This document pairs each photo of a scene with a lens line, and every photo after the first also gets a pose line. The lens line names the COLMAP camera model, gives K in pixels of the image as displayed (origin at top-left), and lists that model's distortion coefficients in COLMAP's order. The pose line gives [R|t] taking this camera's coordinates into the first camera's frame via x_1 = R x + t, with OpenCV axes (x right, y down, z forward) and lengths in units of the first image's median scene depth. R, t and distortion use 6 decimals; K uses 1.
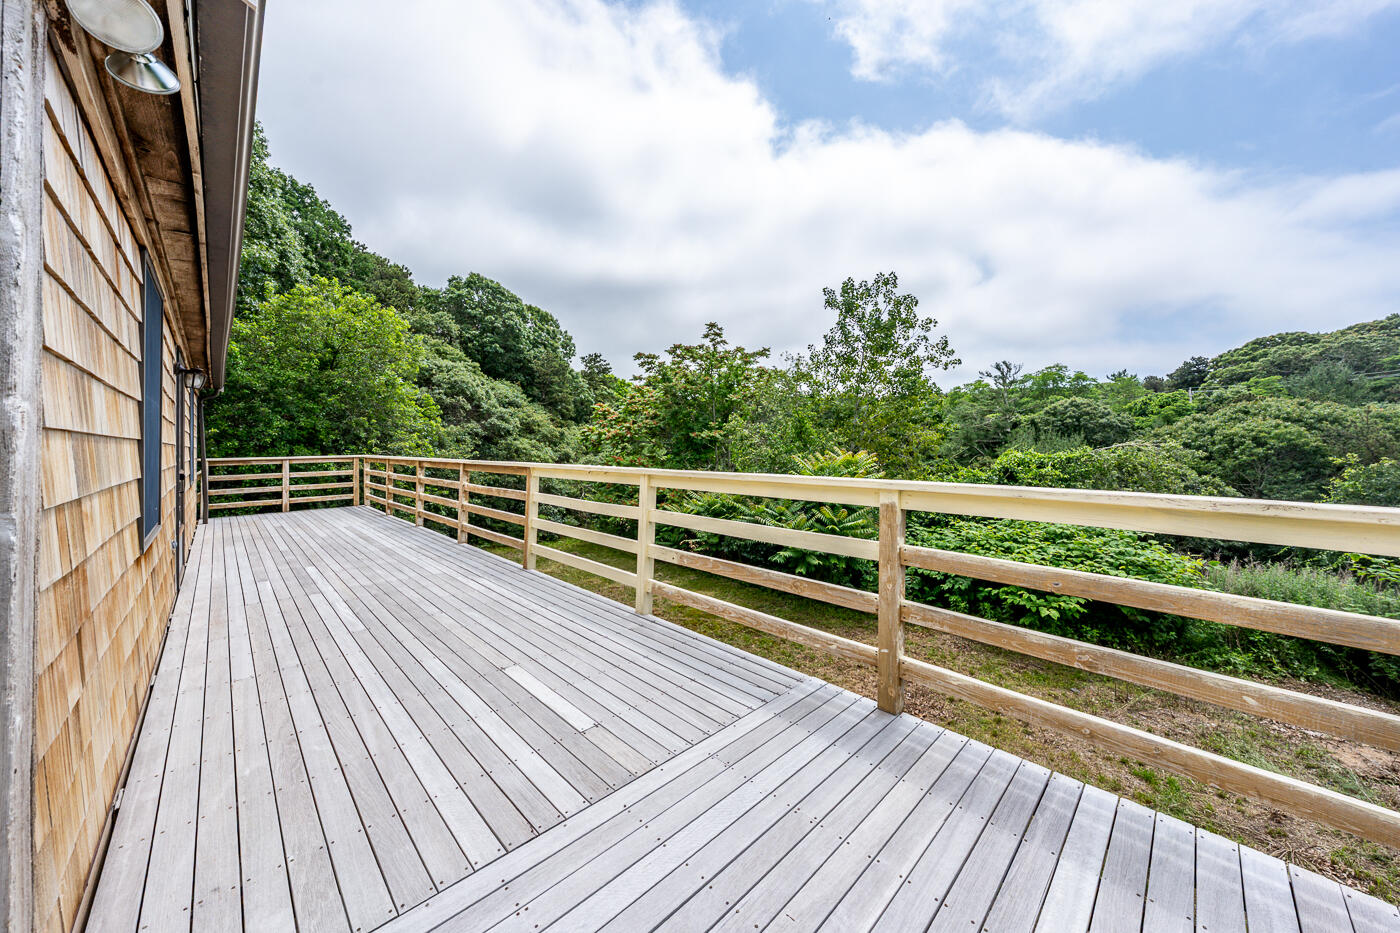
lens RADIAL K [[480.1, 0, 686.0], [0, 480.1, 440.4], [0, 0, 1]] dist [-0.001843, 0.000141]
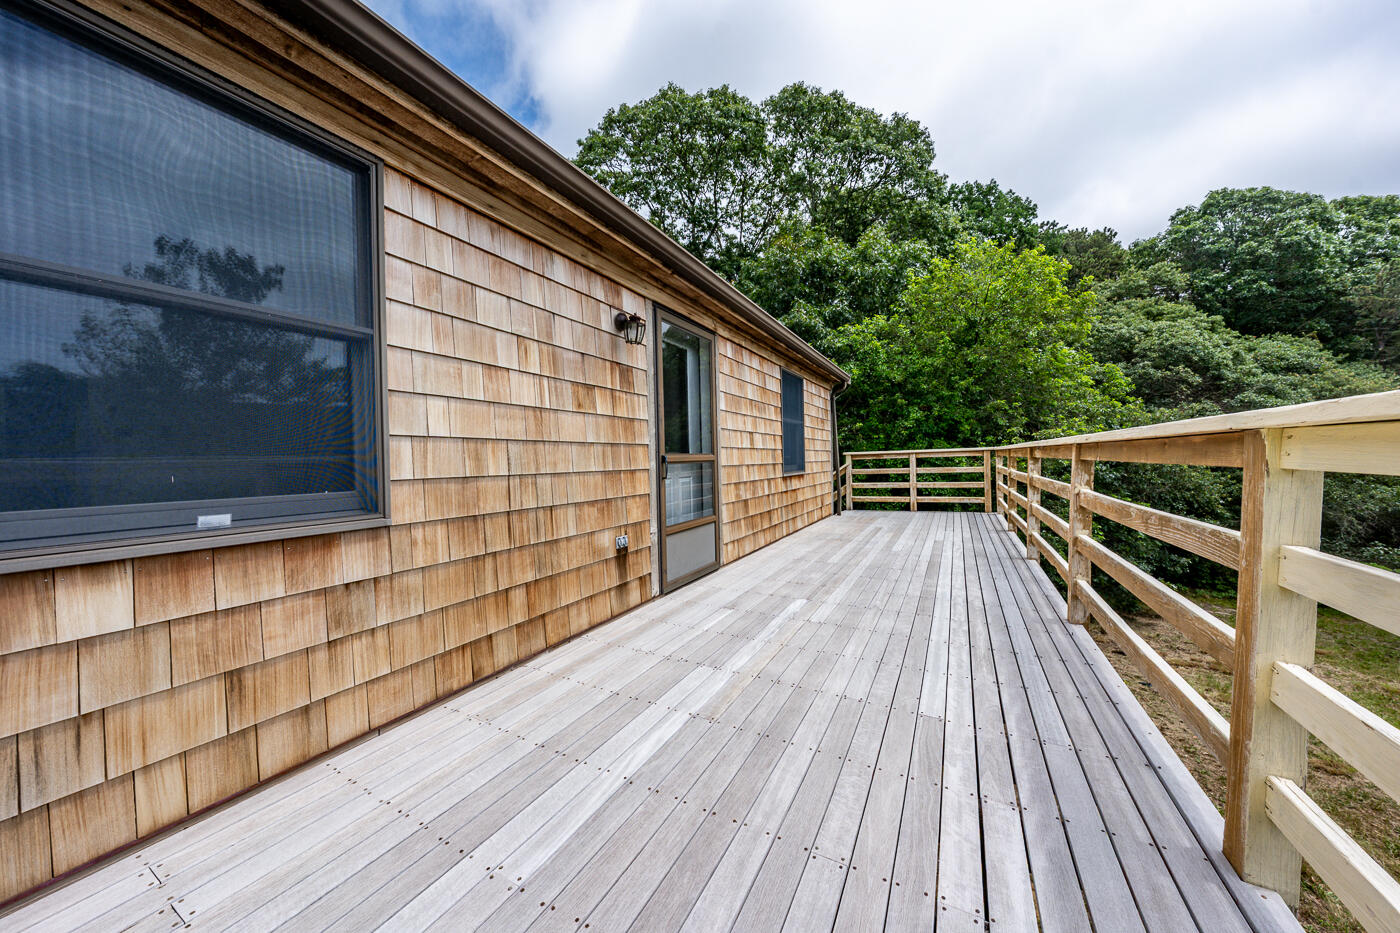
lens RADIAL K [[491.3, 0, 703.5], [0, 491.3, 463.1], [0, 0, 1]] dist [-0.001692, -0.000068]
pose [[0.329755, 0.009087, -0.944023, -0.034869], [0.029119, 0.999380, 0.019792, 0.010755], [0.943618, -0.034016, 0.329285, 0.121448]]
